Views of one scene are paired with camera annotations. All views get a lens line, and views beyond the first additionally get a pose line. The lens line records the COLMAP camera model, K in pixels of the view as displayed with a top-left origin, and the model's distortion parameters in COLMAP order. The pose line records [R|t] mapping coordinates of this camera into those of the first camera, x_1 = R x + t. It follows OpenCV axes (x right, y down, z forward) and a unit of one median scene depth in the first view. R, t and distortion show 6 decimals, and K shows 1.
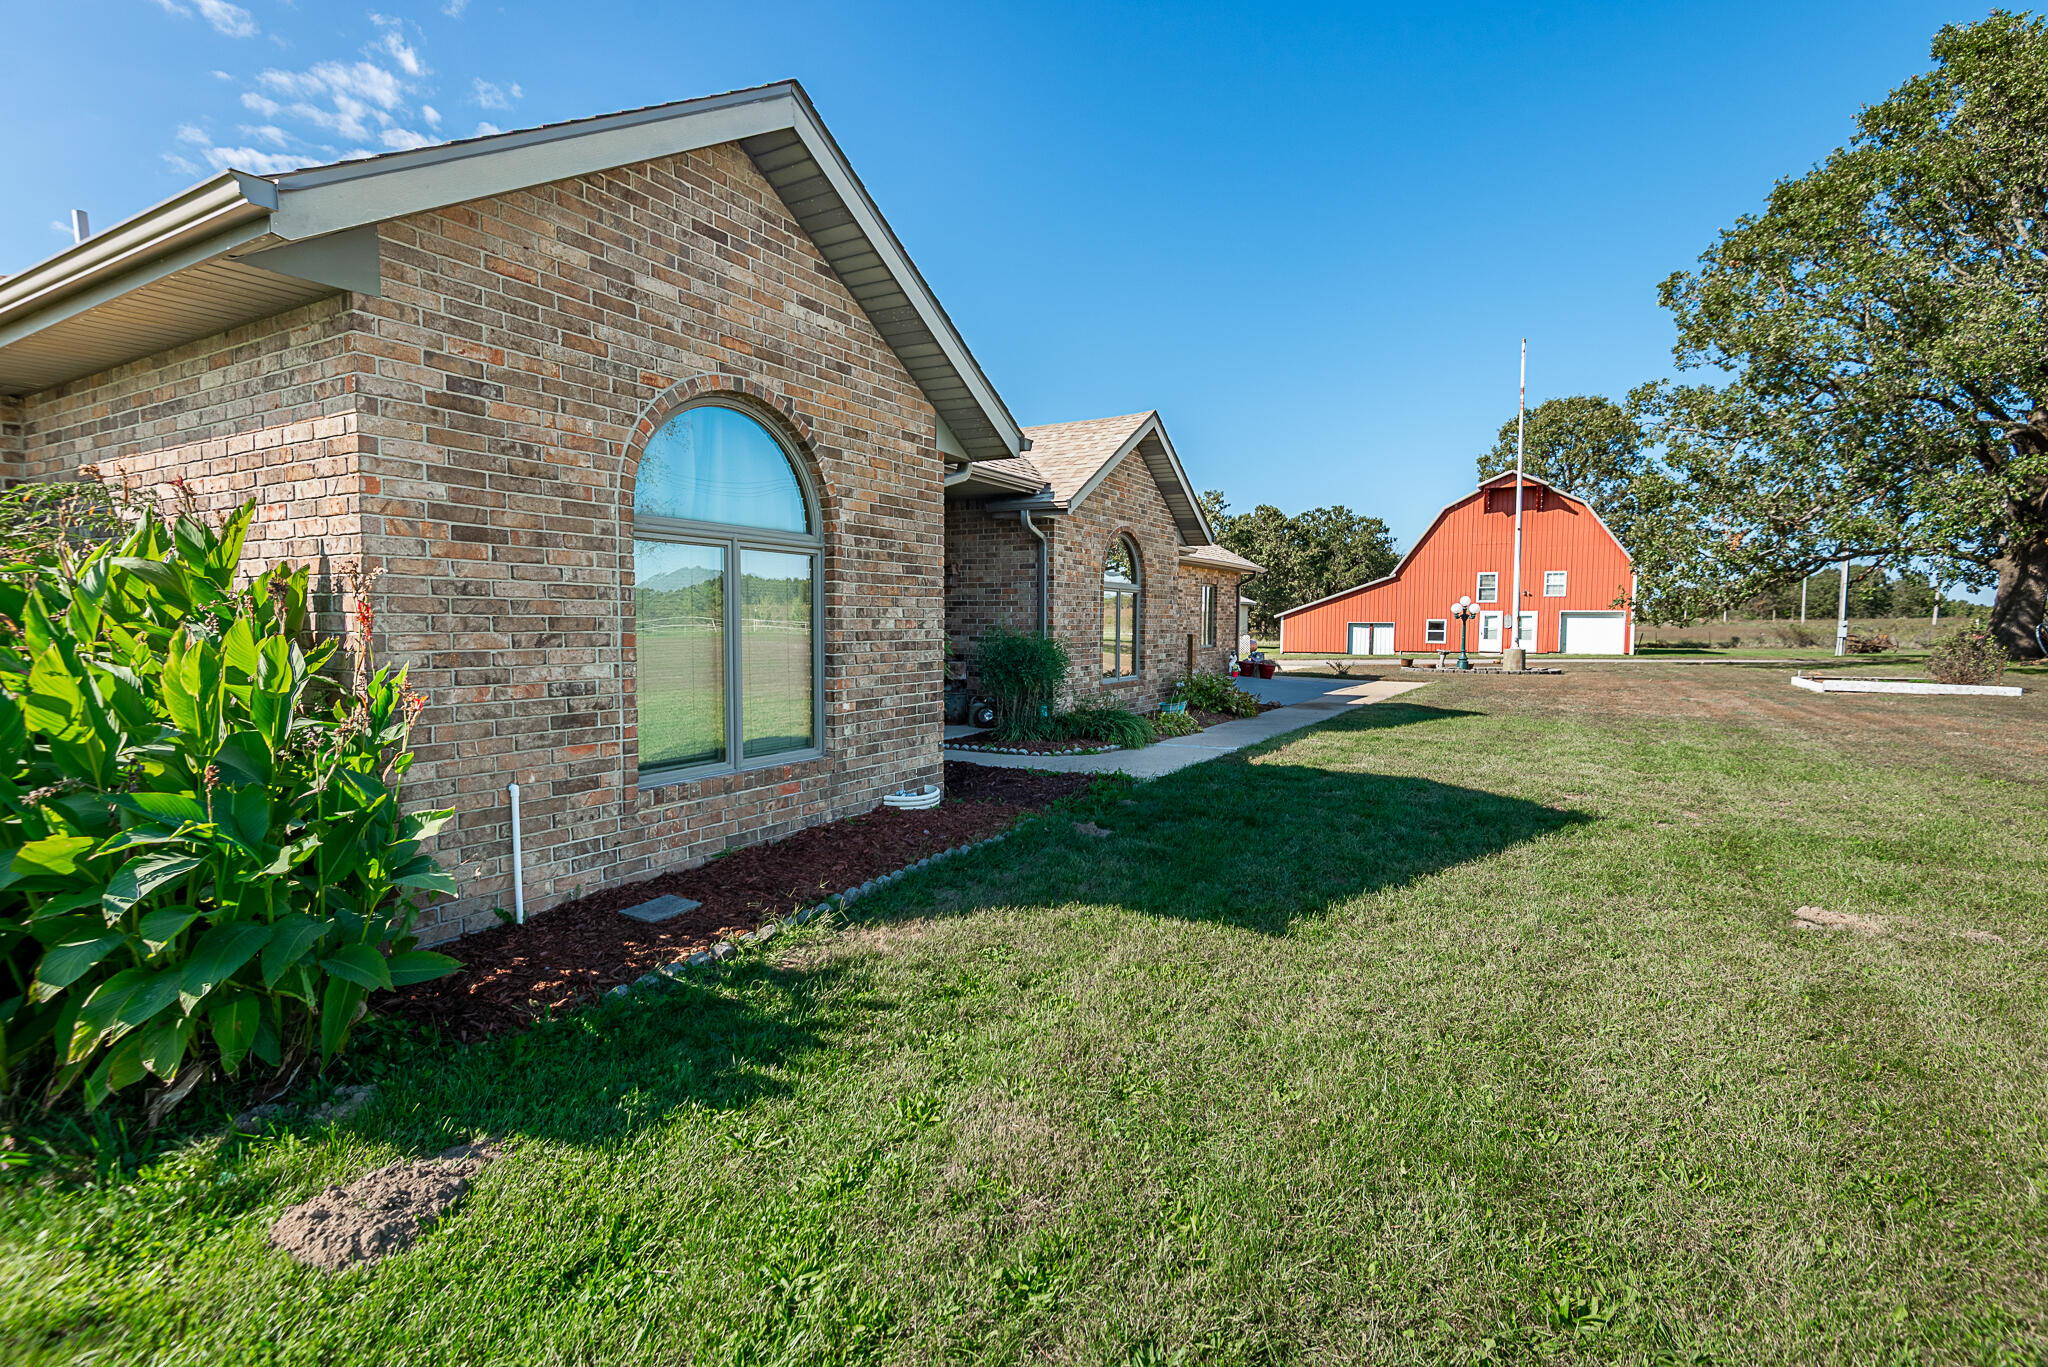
lens RADIAL K [[973.4, 0, 1024.0], [0, 973.4, 683.5], [0, 0, 1]] dist [0.024615, -0.000249]
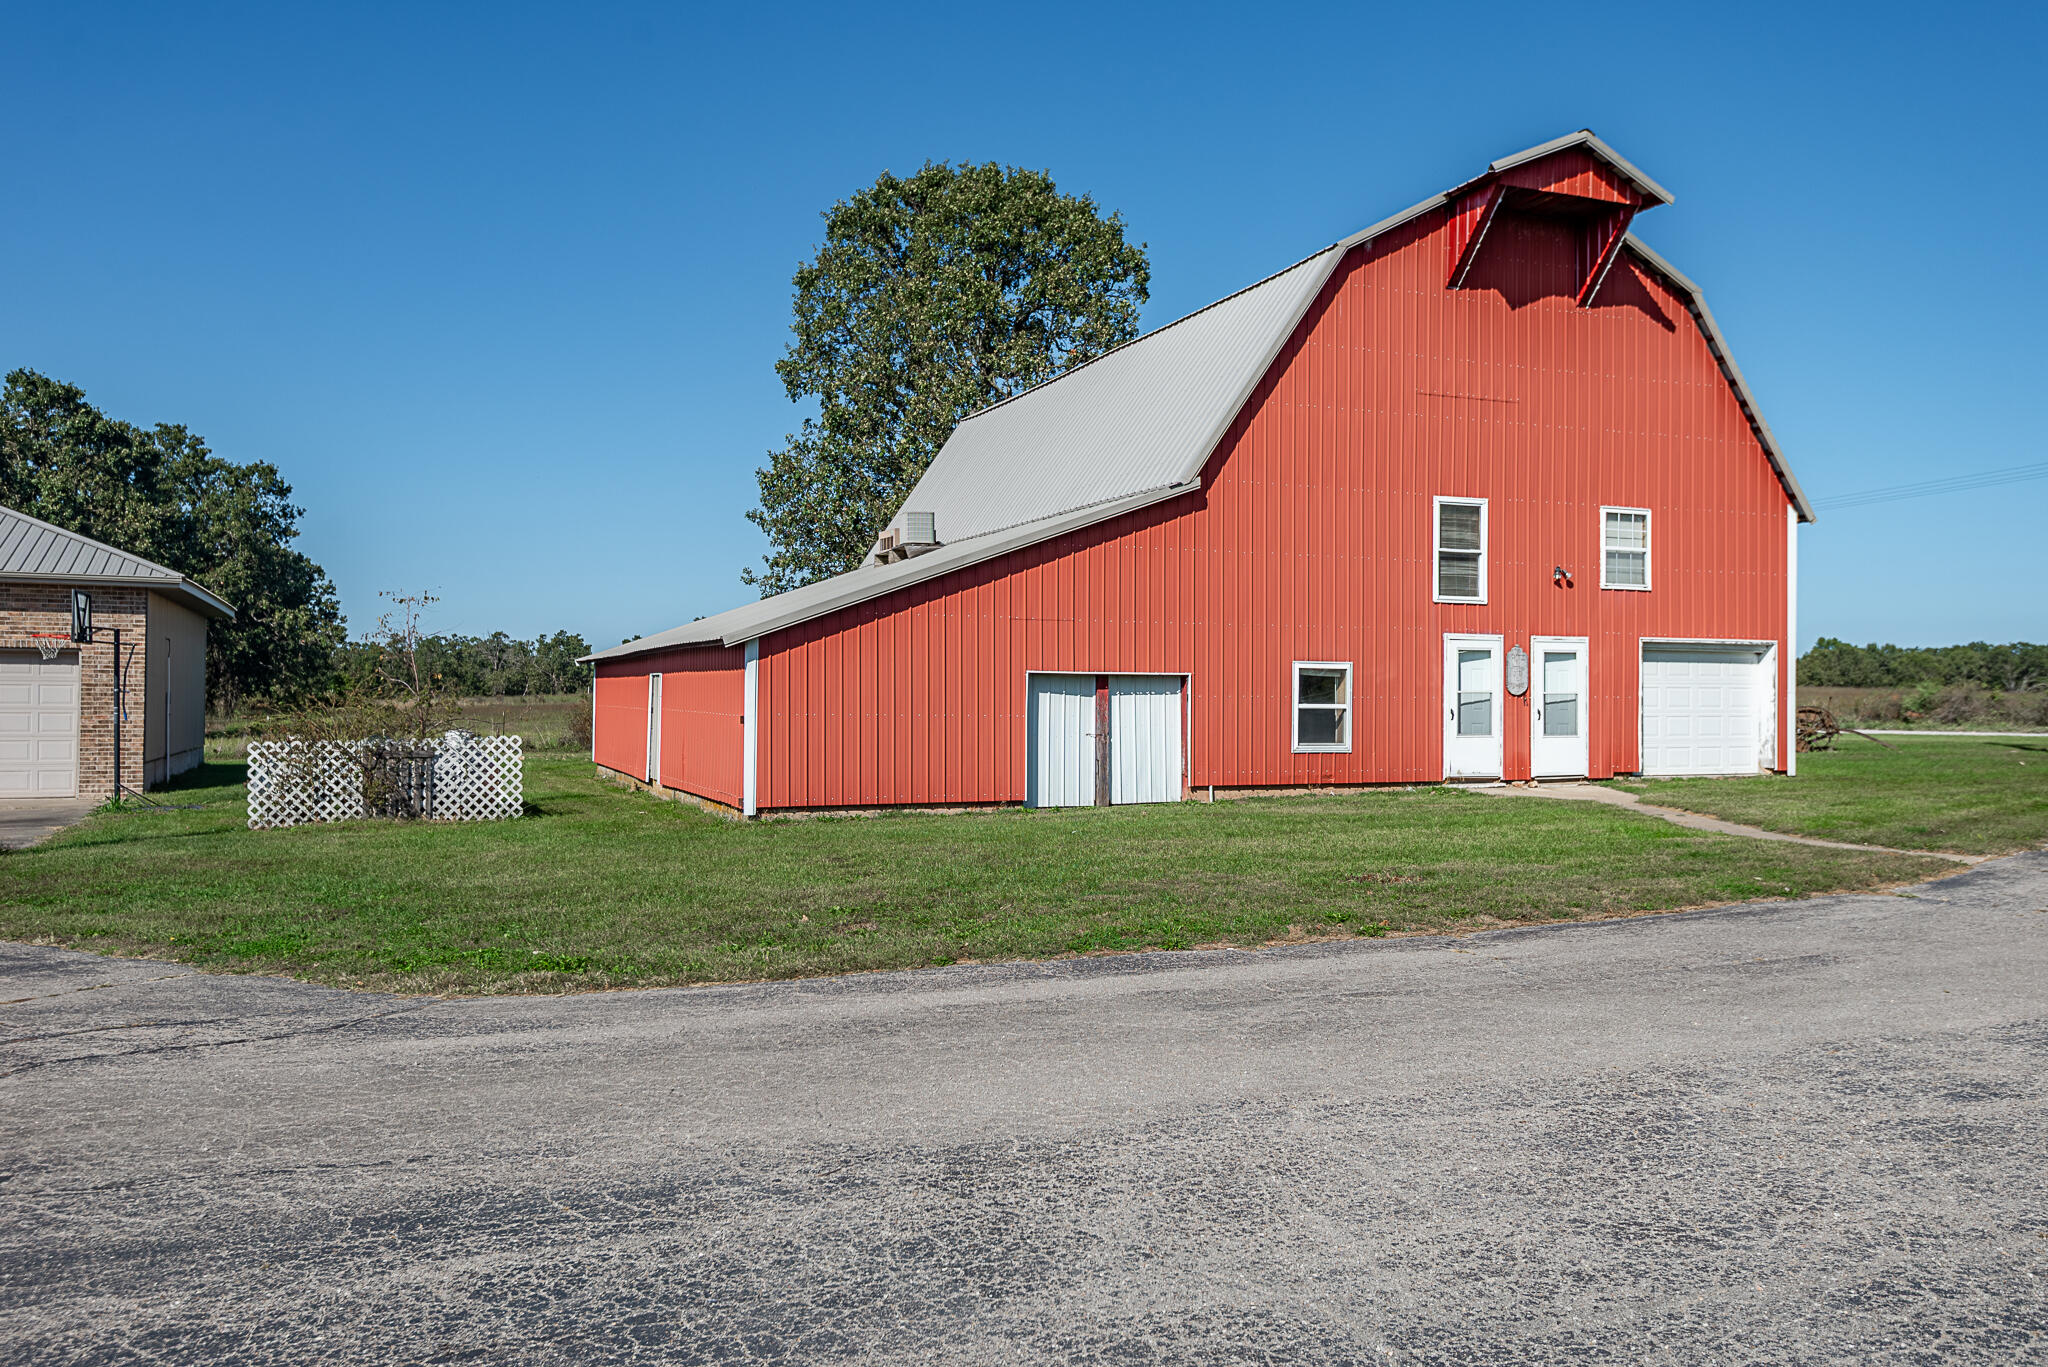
lens RADIAL K [[1543.0, 0, 1024.0], [0, 1543.0, 683.5], [0, 0, 1]] dist [-0.000180, 0.000152]
pose [[0.618068, 0.002818, 0.786120, 0.043566], [0.051387, 0.997710, -0.043978, -0.045493], [-0.784444, 0.067578, 0.616508, 0.805792]]
